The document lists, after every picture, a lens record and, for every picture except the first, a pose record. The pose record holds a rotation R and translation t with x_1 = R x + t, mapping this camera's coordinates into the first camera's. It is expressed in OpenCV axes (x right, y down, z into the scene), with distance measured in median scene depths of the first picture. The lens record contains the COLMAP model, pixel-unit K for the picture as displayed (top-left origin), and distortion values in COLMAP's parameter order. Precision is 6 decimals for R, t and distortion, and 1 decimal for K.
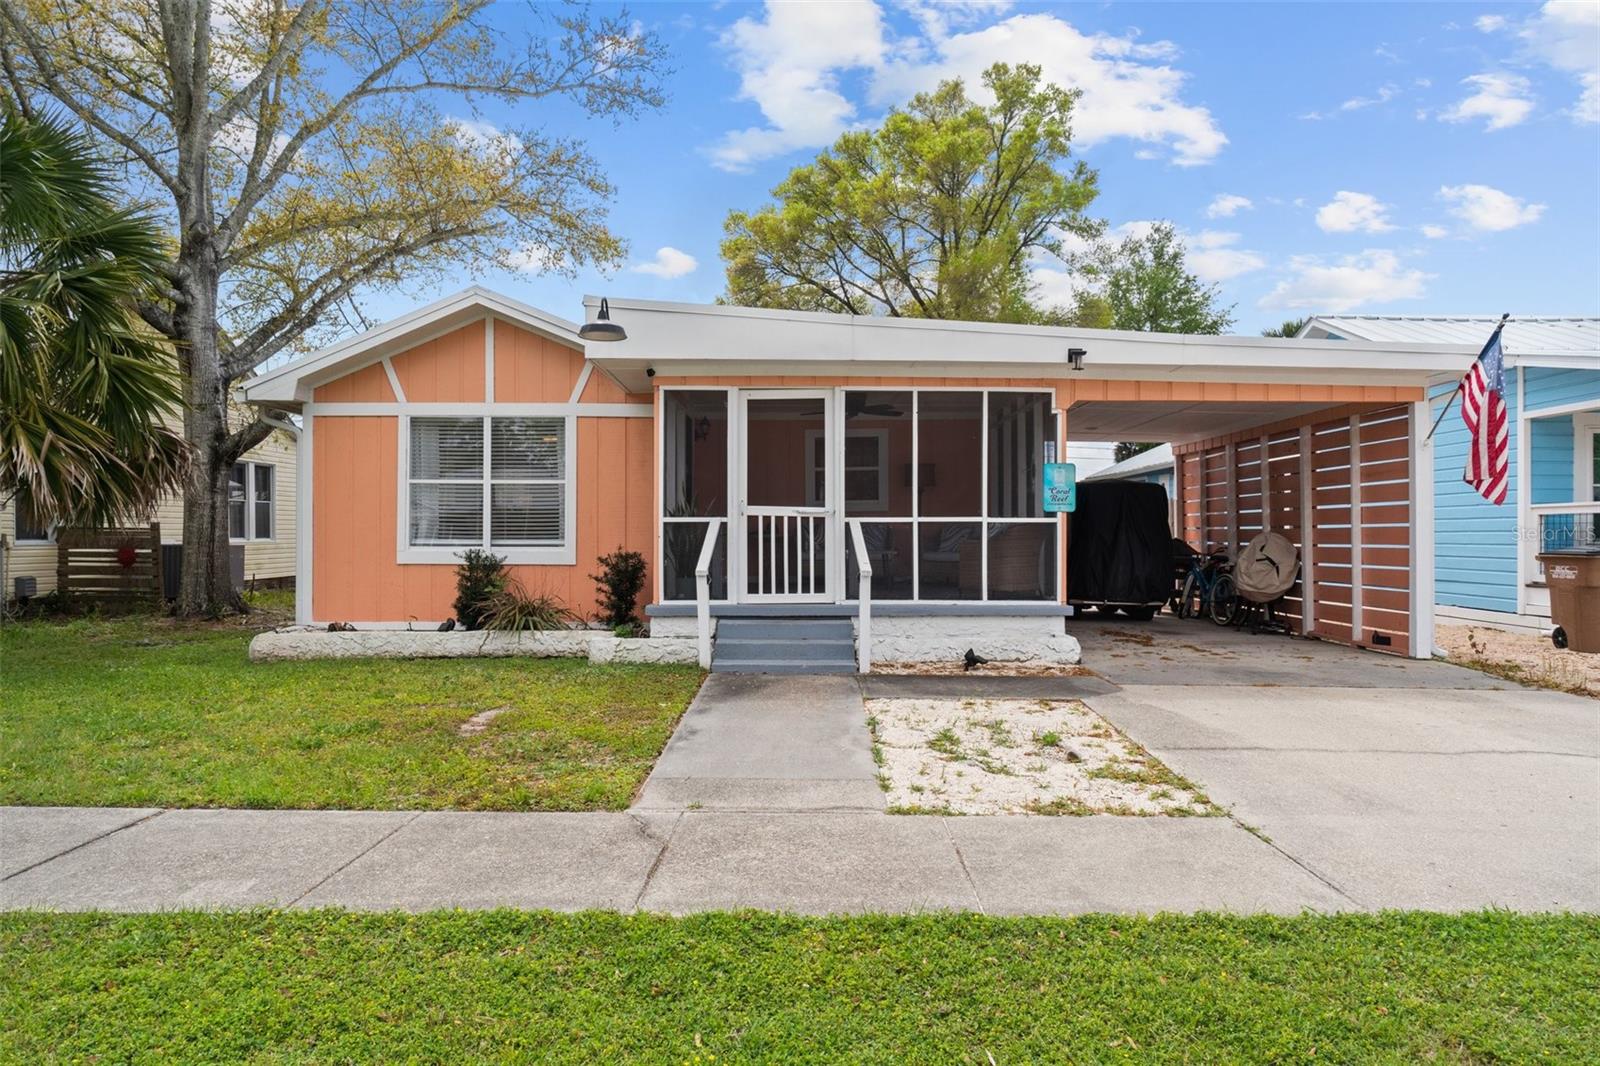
lens RADIAL K [[1004.1, 0, 813.9], [0, 1004.1, 516.4], [0, 0, 1]] dist [-0.017537, 0.000087]
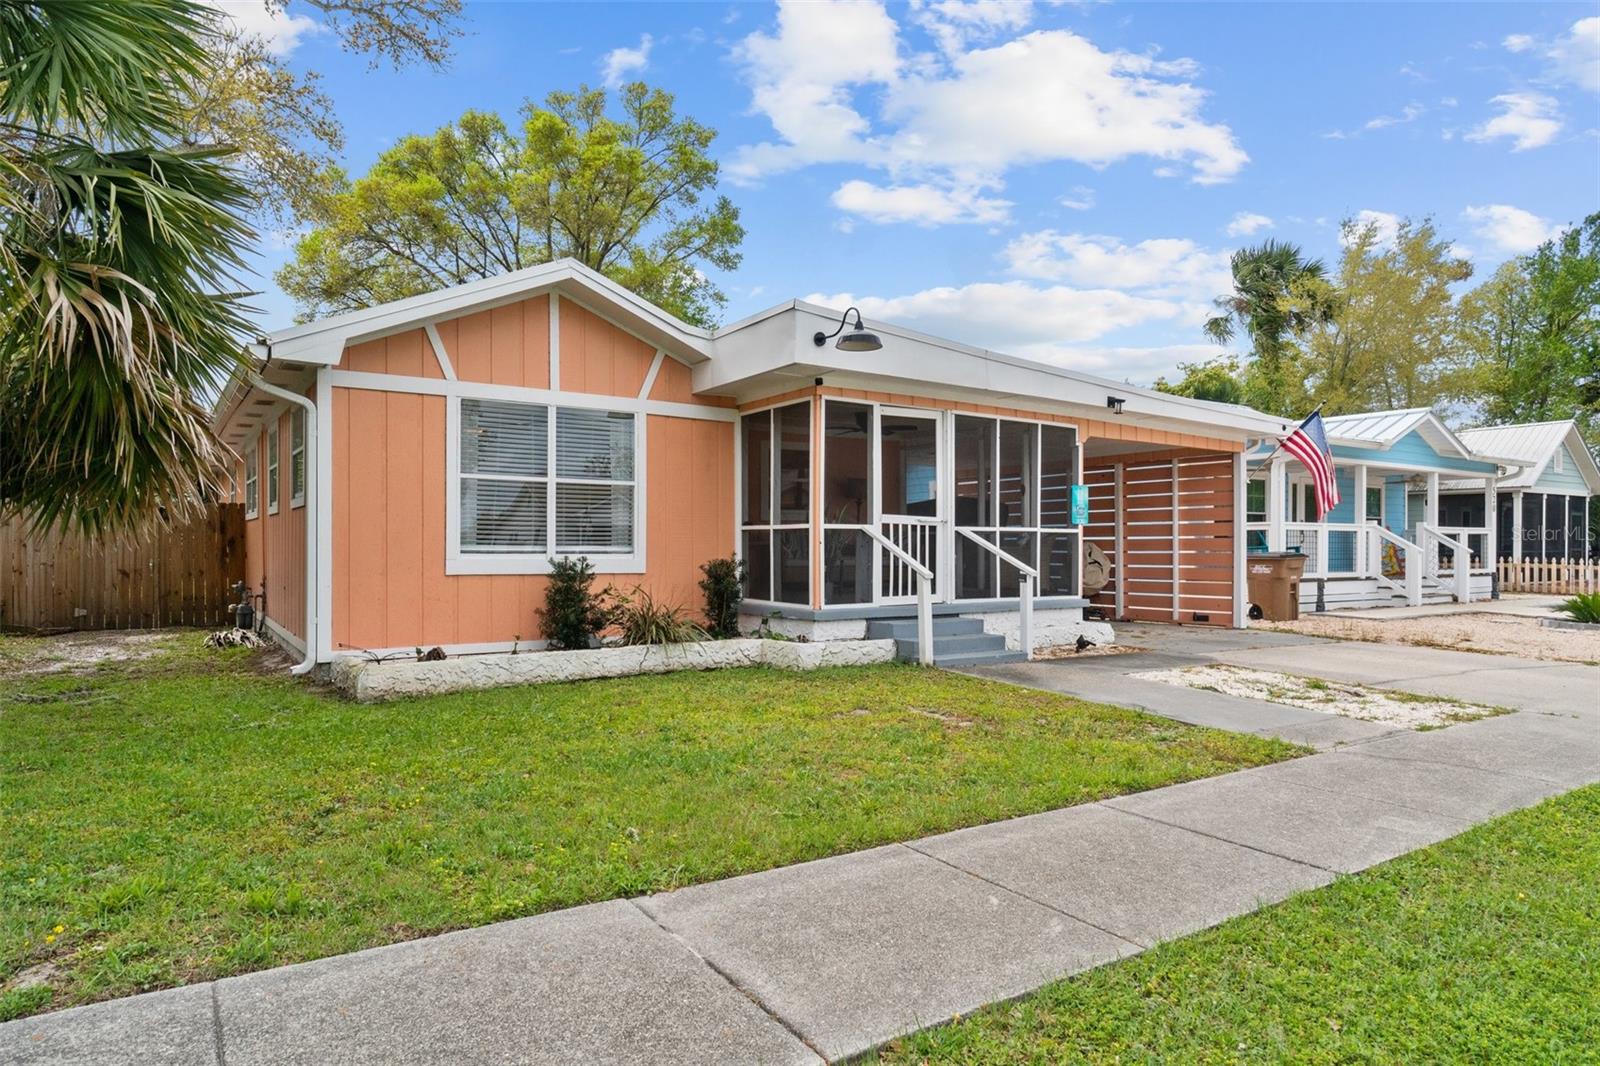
lens RADIAL K [[1004.1, 0, 810.8], [0, 1004.1, 540.4], [0, 0, 1]] dist [-0.017537, 0.000087]
pose [[0.814553, 0.005294, 0.580064, -0.676696], [-0.013398, 0.999863, 0.009690, 0.007152], [-0.579934, -0.015665, 0.814513, 0.156518]]
